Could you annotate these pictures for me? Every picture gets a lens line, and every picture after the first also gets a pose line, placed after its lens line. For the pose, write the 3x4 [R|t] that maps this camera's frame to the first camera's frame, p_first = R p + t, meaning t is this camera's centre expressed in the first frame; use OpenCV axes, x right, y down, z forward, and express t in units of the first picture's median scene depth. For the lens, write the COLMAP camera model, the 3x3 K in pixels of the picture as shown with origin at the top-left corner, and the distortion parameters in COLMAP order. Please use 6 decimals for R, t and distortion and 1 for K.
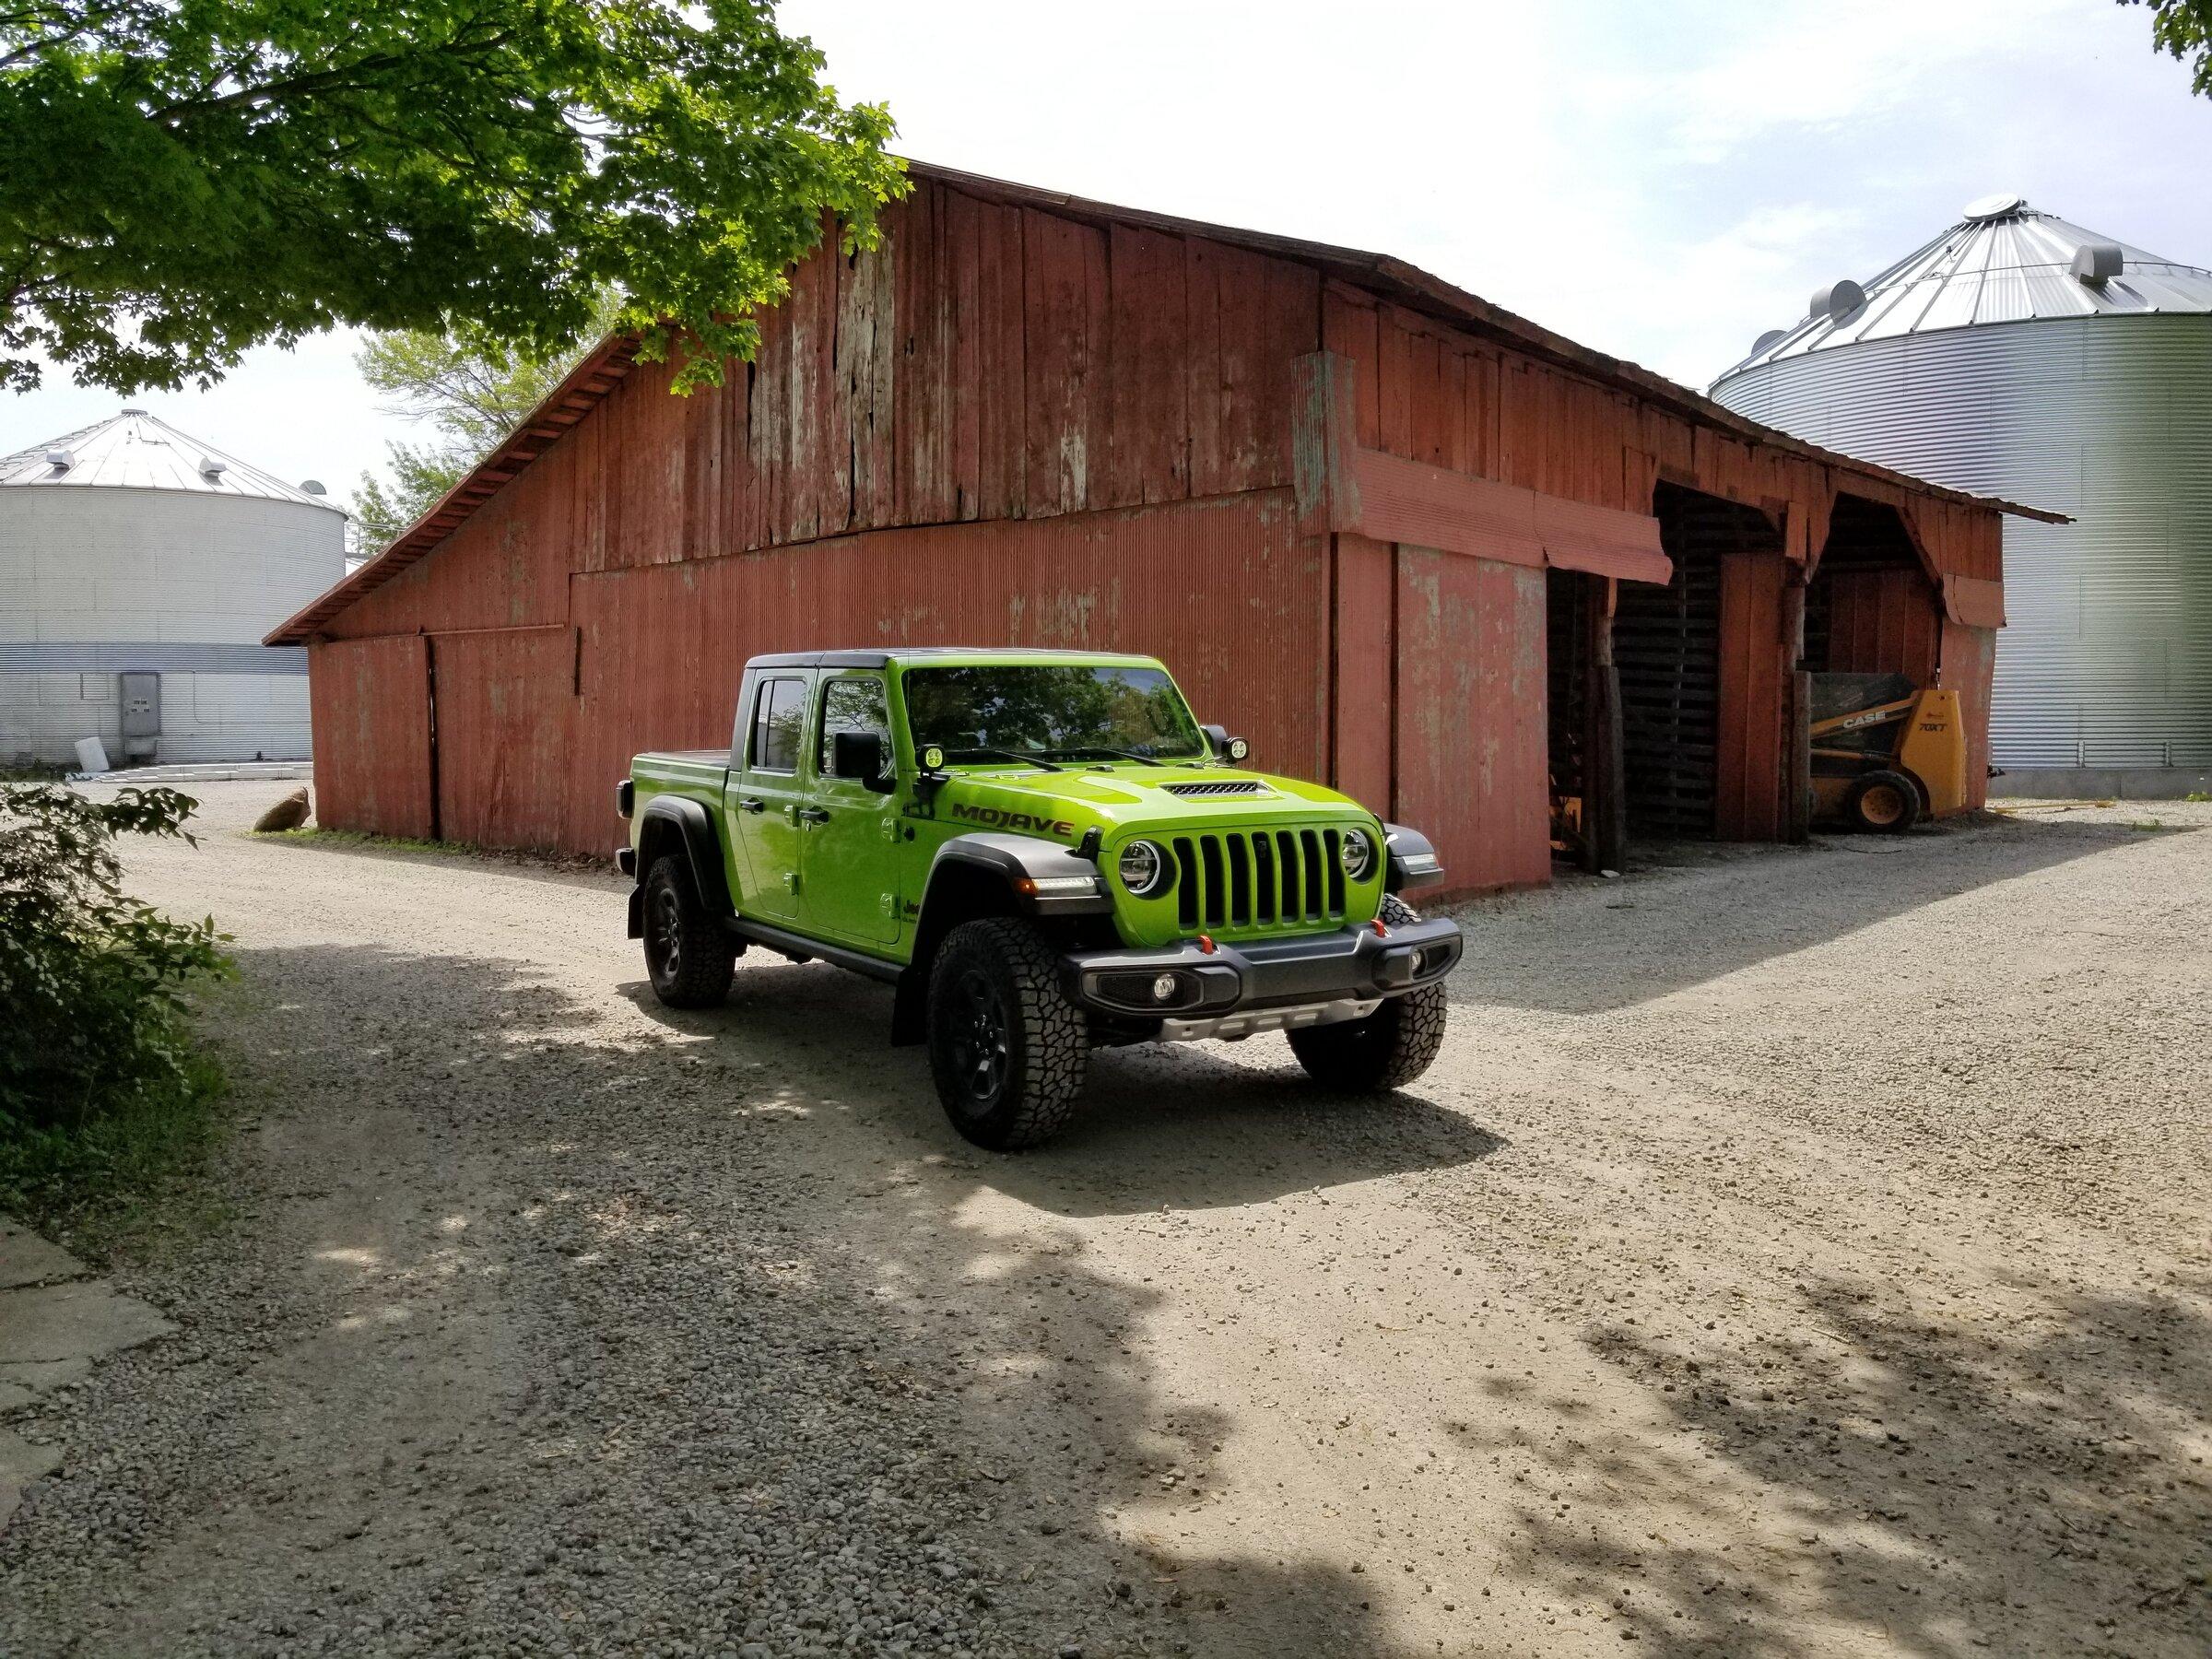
lens RADIAL K [[1727.8, 0, 1060.2], [0, 1727.8, 791.5], [0, 0, 1]] dist [0.108029, -0.240293]
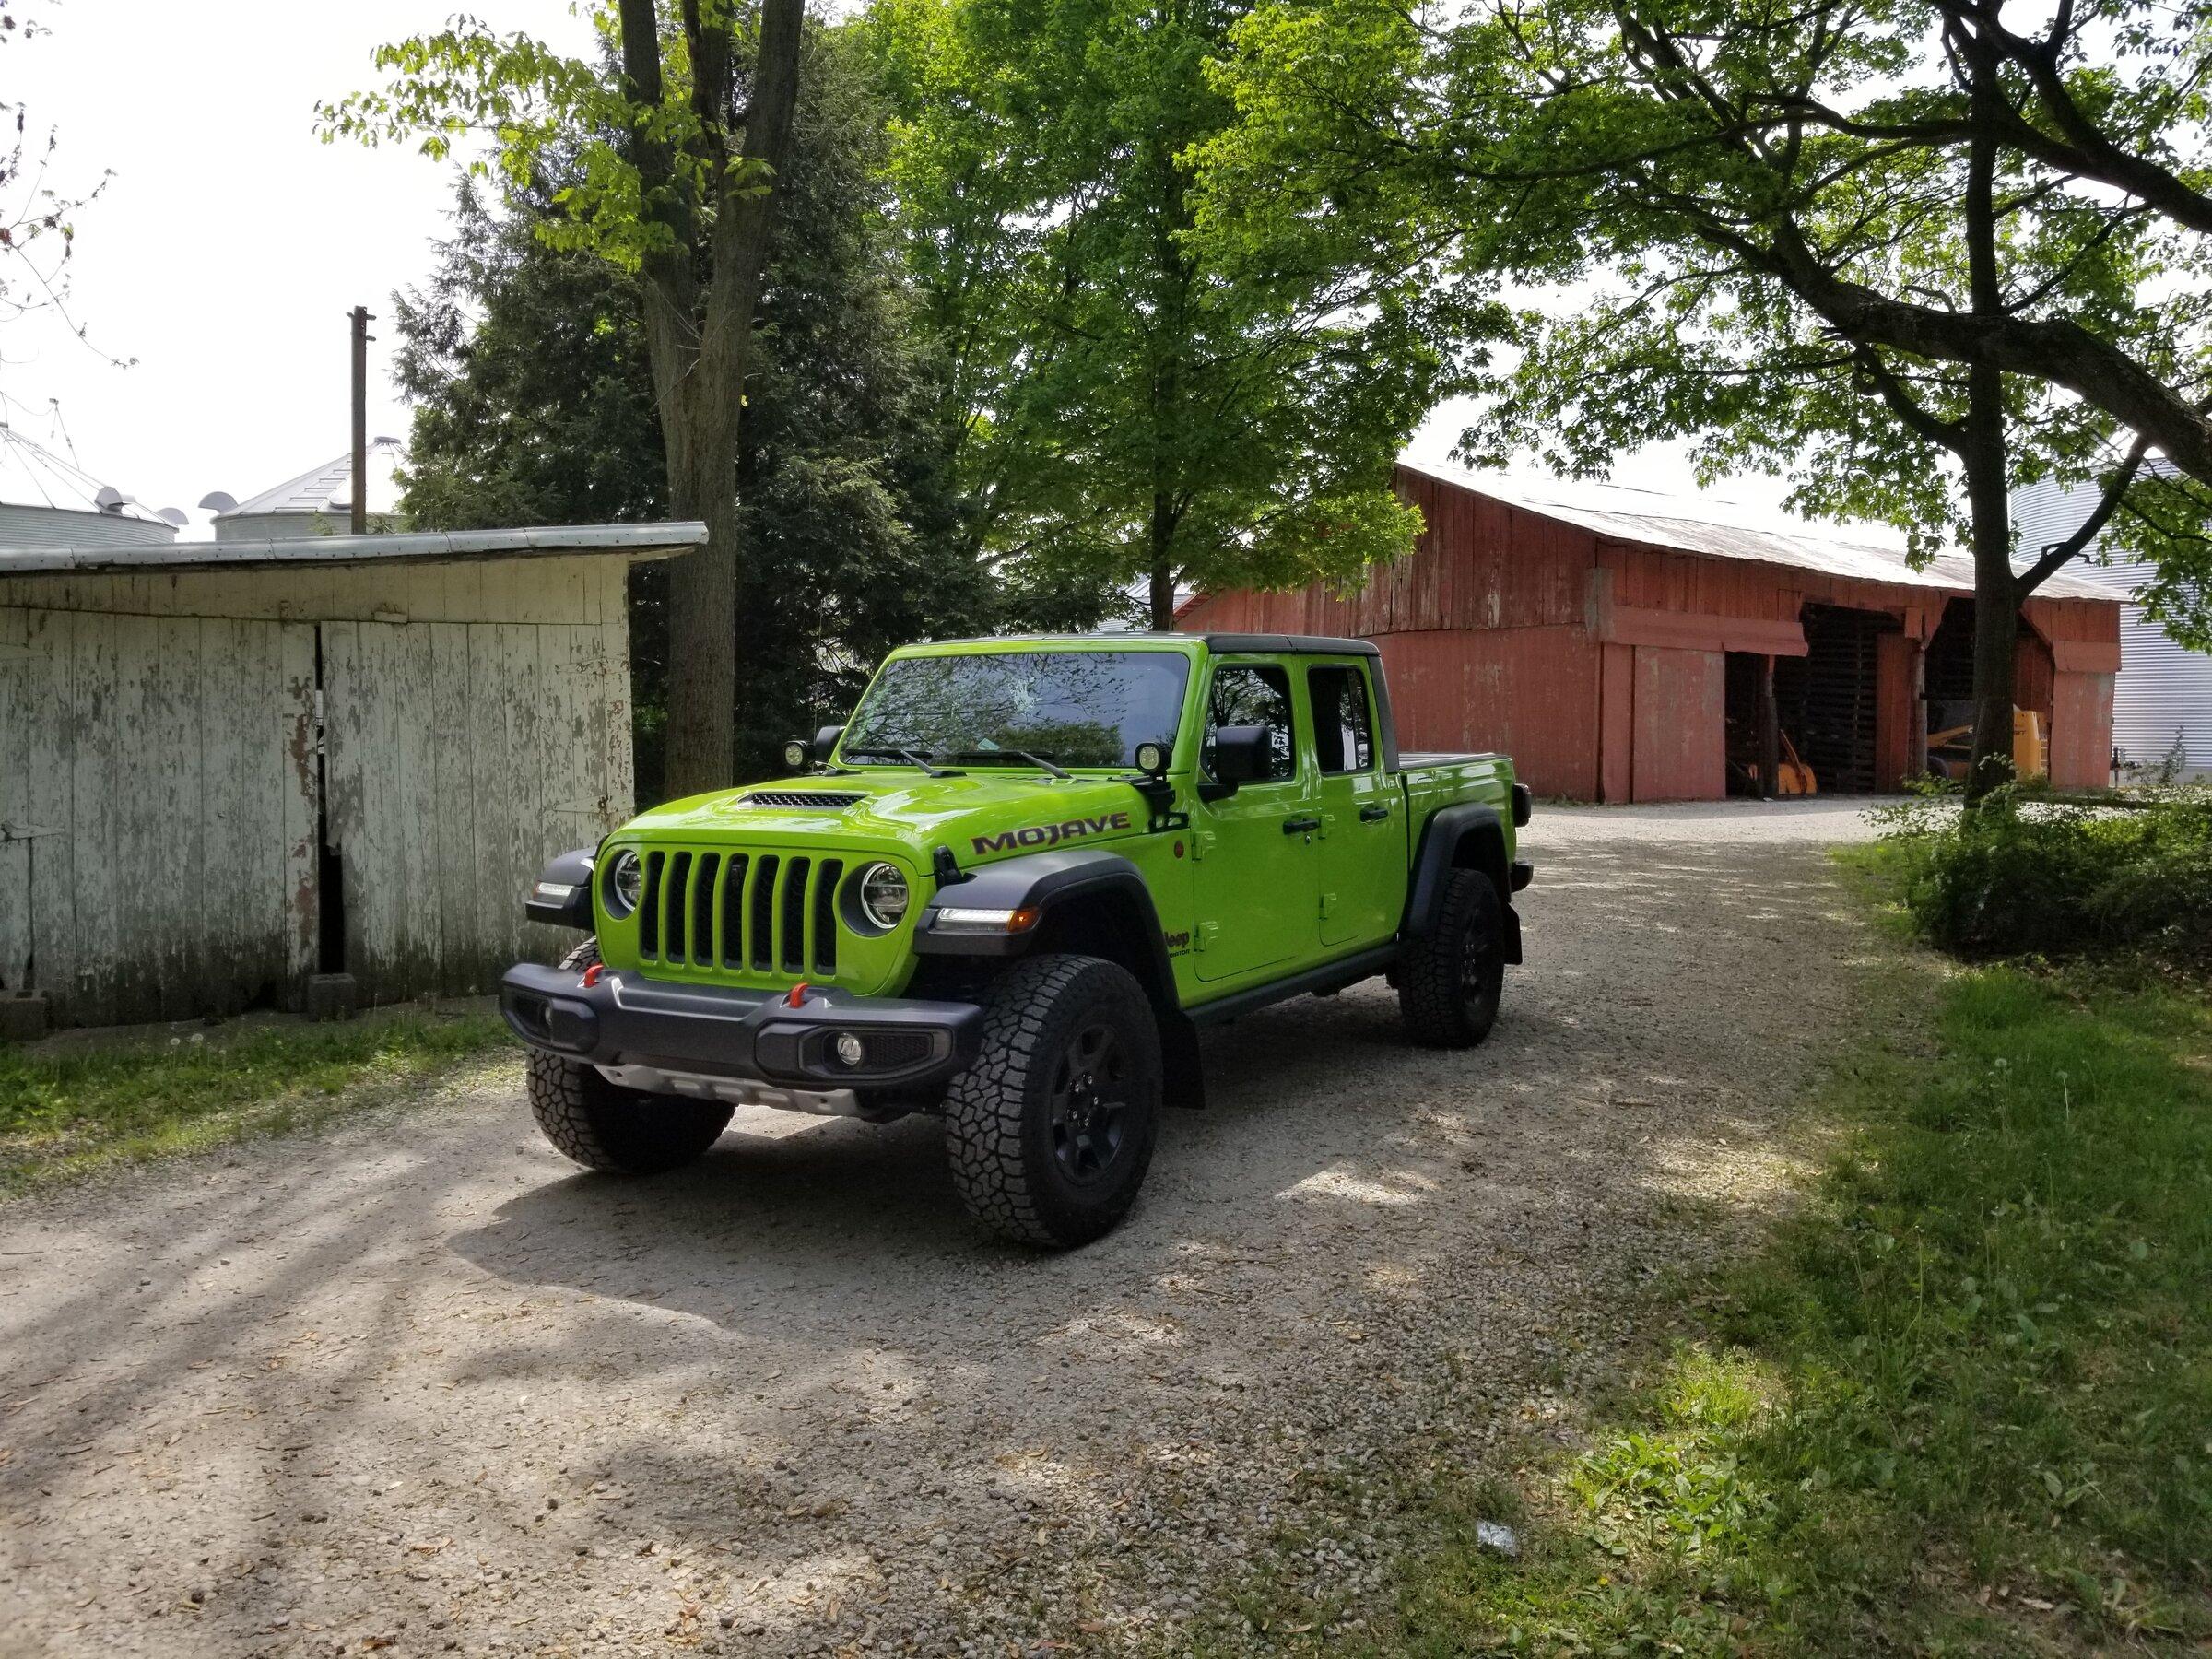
lens RADIAL K [[1705.9, 0, 1098.4], [0, 1705.9, 767.7], [0, 0, 1]] dist [0.078012, -0.117999]
pose [[0.967950, 0.017620, -0.250525, 0.061965], [-0.022899, 0.999573, -0.018173, 0.062803], [0.250097, 0.023327, 0.967940, -1.108875]]
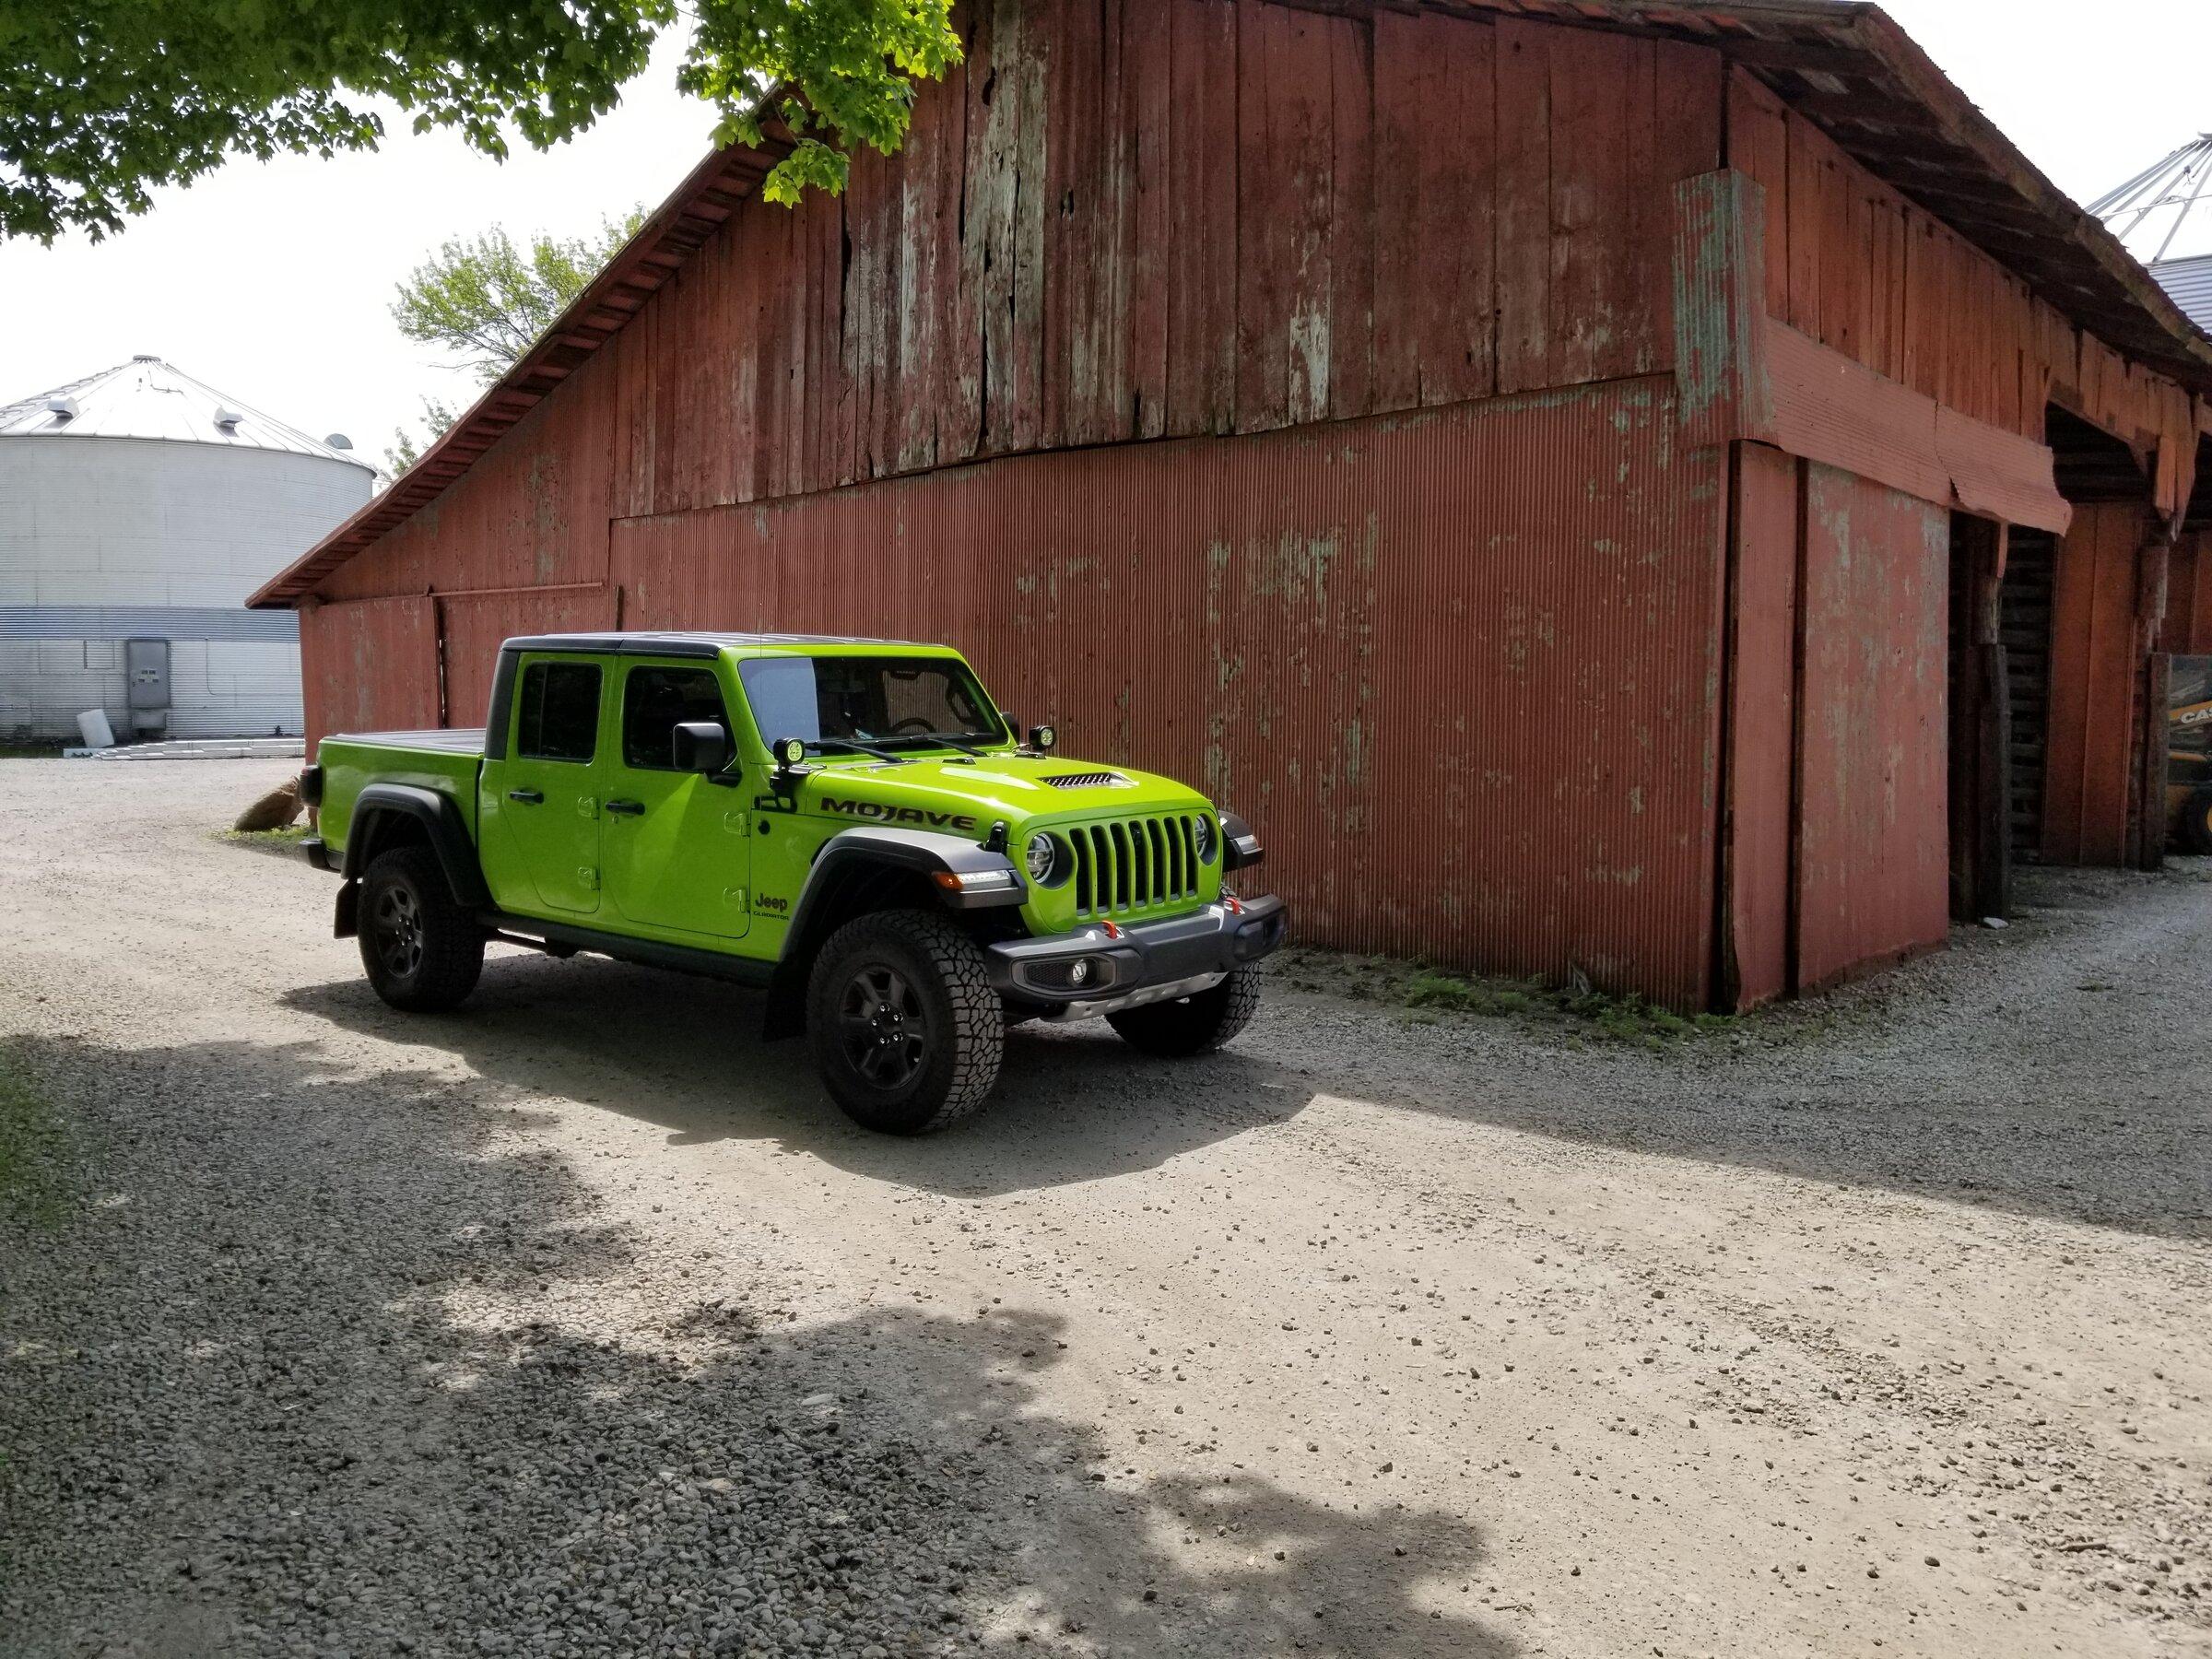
lens RADIAL K [[1706.6, 0, 1071.6], [0, 1706.6, 790.3], [0, 0, 1]] dist [0.074518, -0.111247]
pose [[0.999856, 0.008637, -0.014641, -0.067824], [-0.008415, 0.999849, 0.015196, -0.017099], [0.014770, -0.015070, 0.999777, 0.252242]]
